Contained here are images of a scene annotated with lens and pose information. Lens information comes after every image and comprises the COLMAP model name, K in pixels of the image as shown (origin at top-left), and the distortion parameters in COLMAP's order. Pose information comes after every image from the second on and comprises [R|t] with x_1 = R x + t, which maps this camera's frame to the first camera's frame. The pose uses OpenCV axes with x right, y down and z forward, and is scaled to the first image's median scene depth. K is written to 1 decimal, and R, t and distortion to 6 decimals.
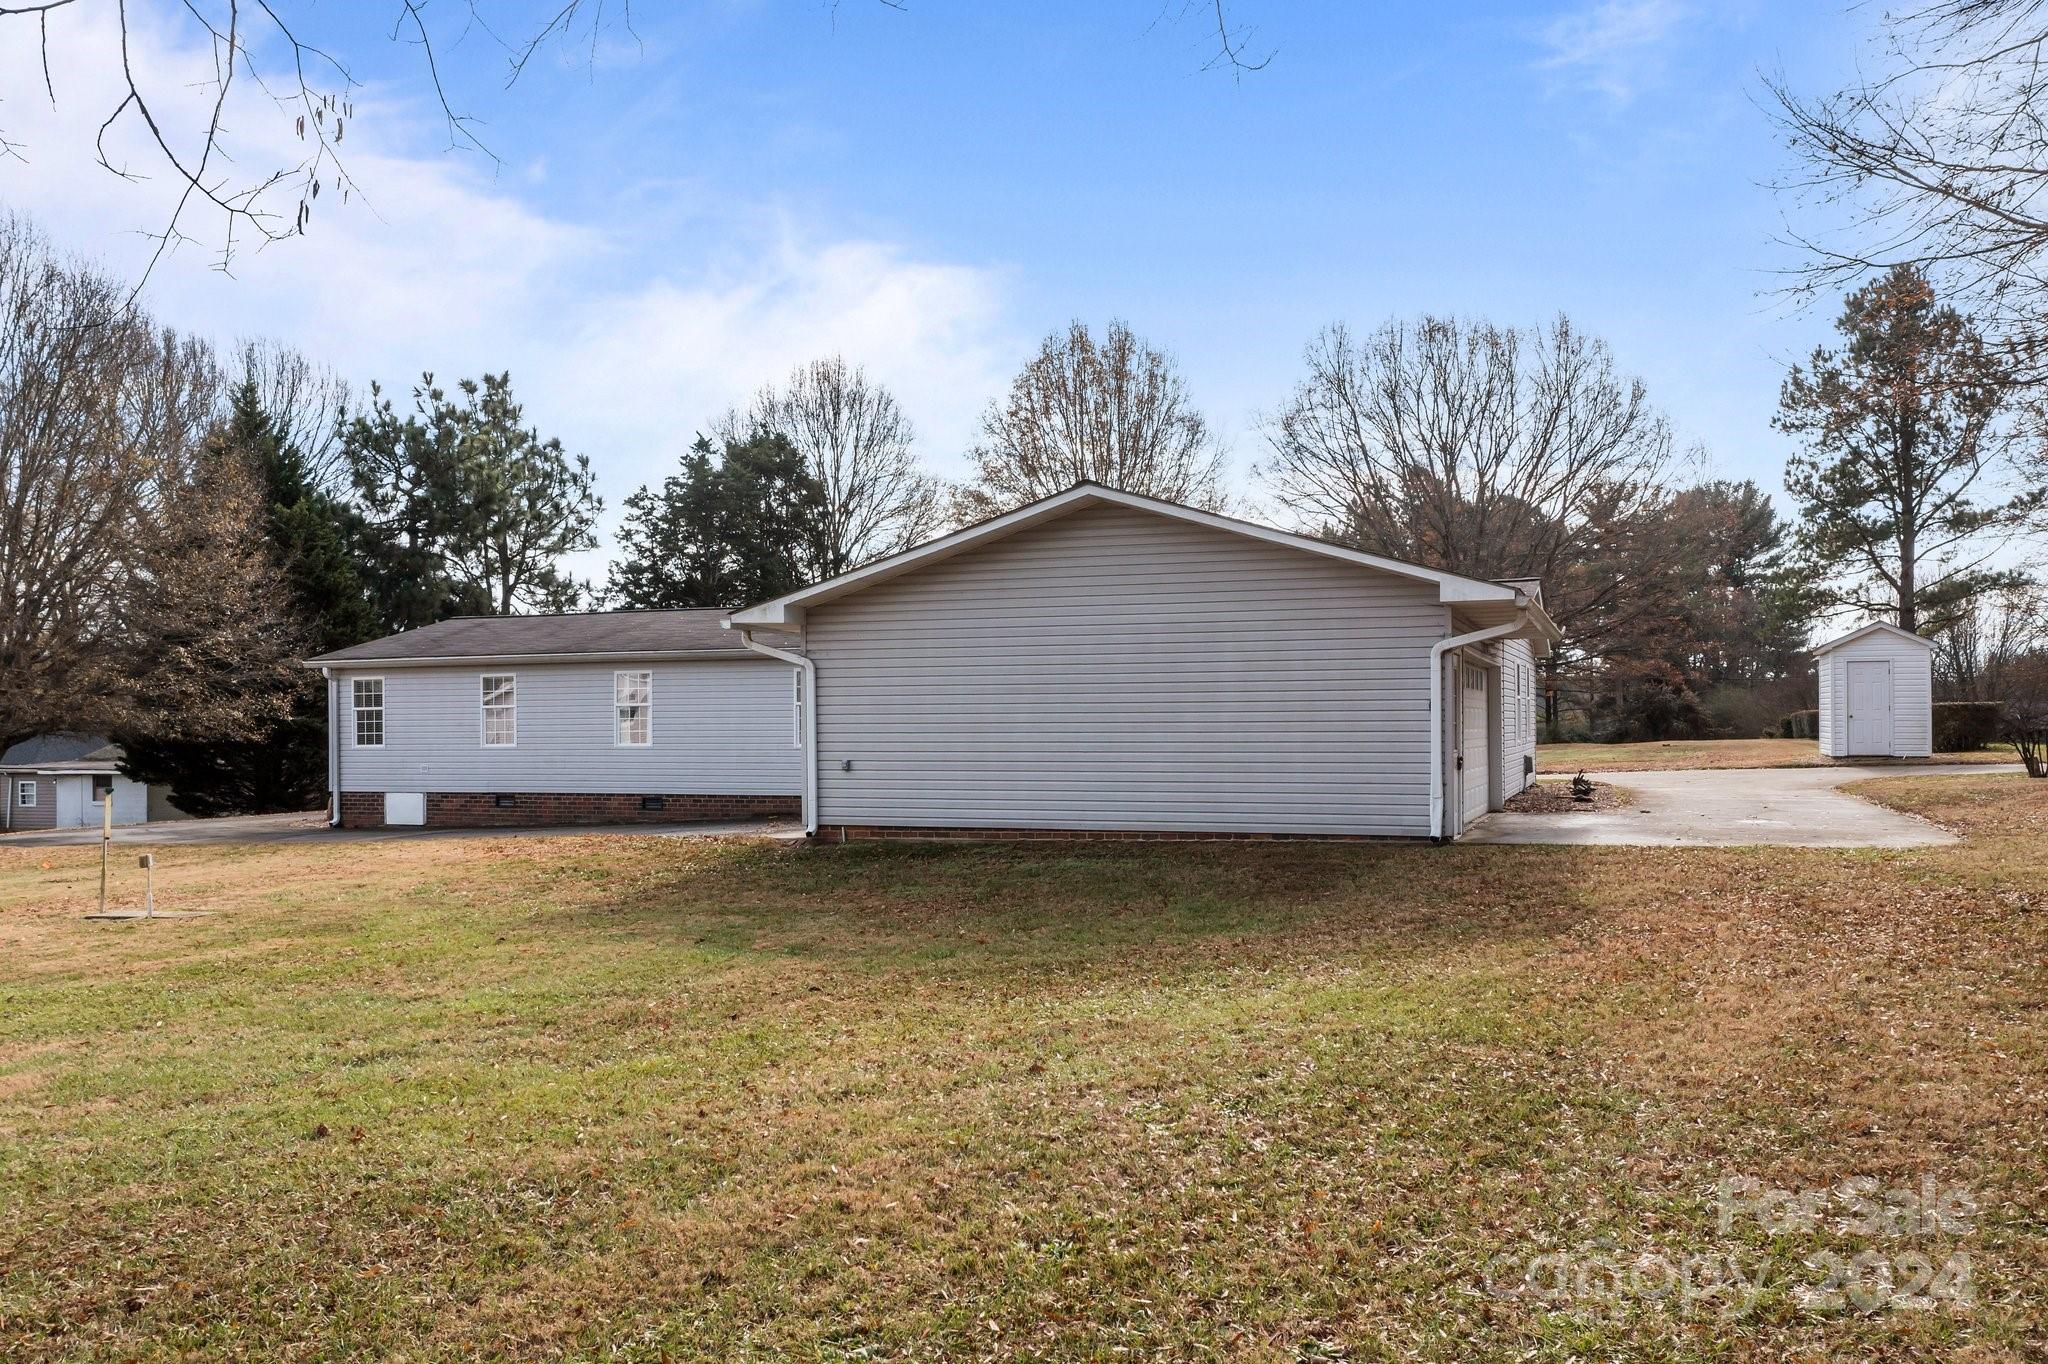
lens RADIAL K [[1671.9, 0, 1023.2], [0, 1671.9, 765.4], [0, 0, 1]] dist [-0.006362, -0.011443]
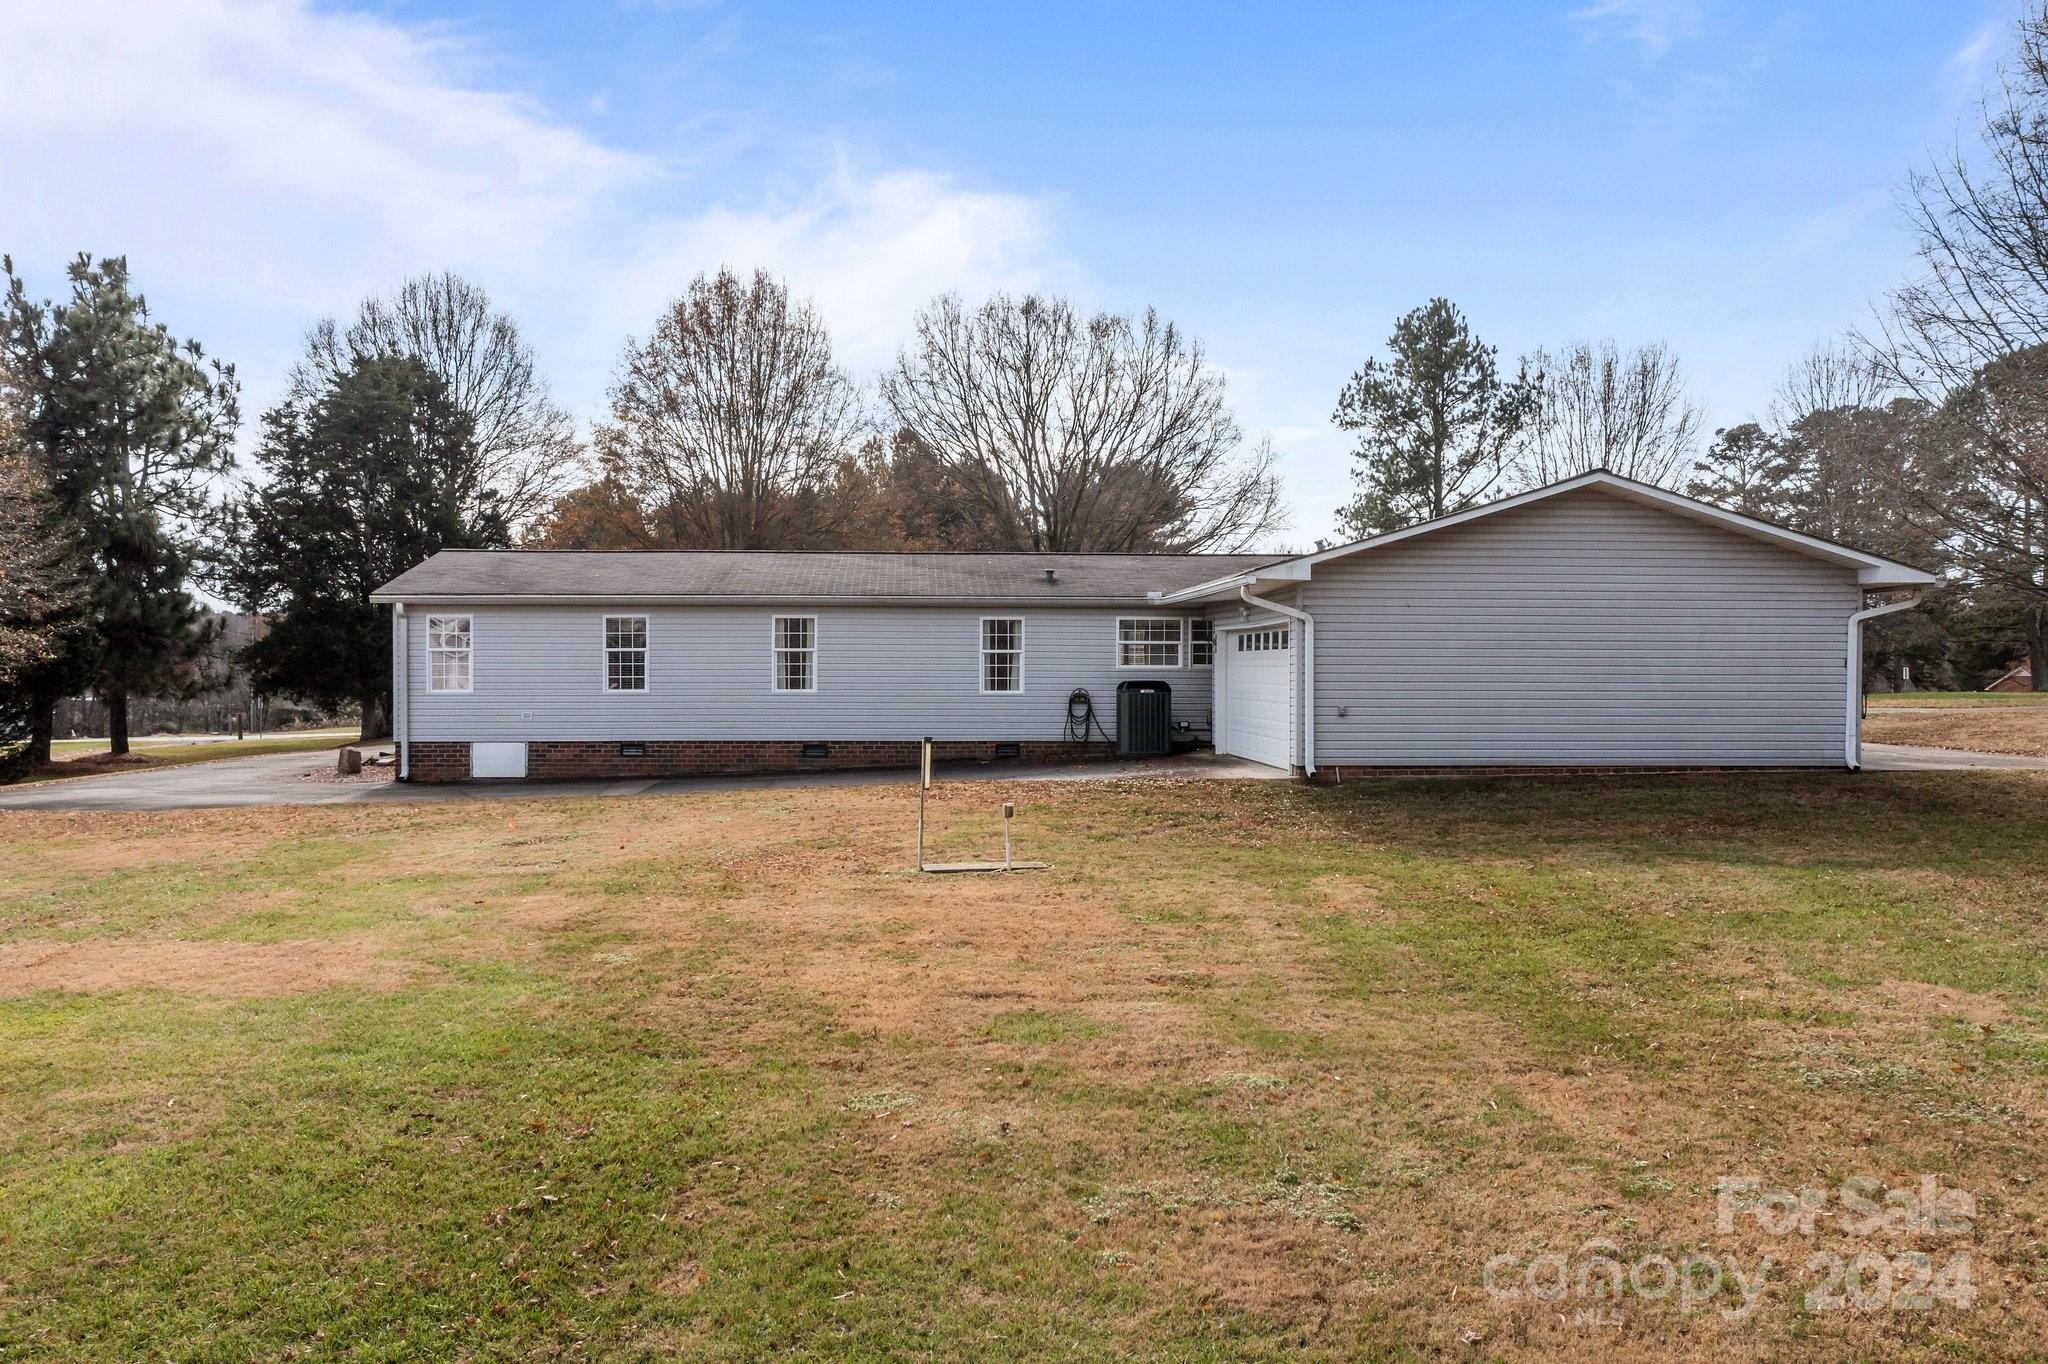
lens RADIAL K [[1646.1, 0, 1024.0], [0, 1646.1, 682.0], [0, 0, 1]] dist [-0.006252, 0.017345]
pose [[0.911912, 0.005765, 0.410345, -0.485291], [0.001516, 0.999847, -0.017415, -0.000349], [-0.410382, 0.016504, 0.911764, 0.066104]]
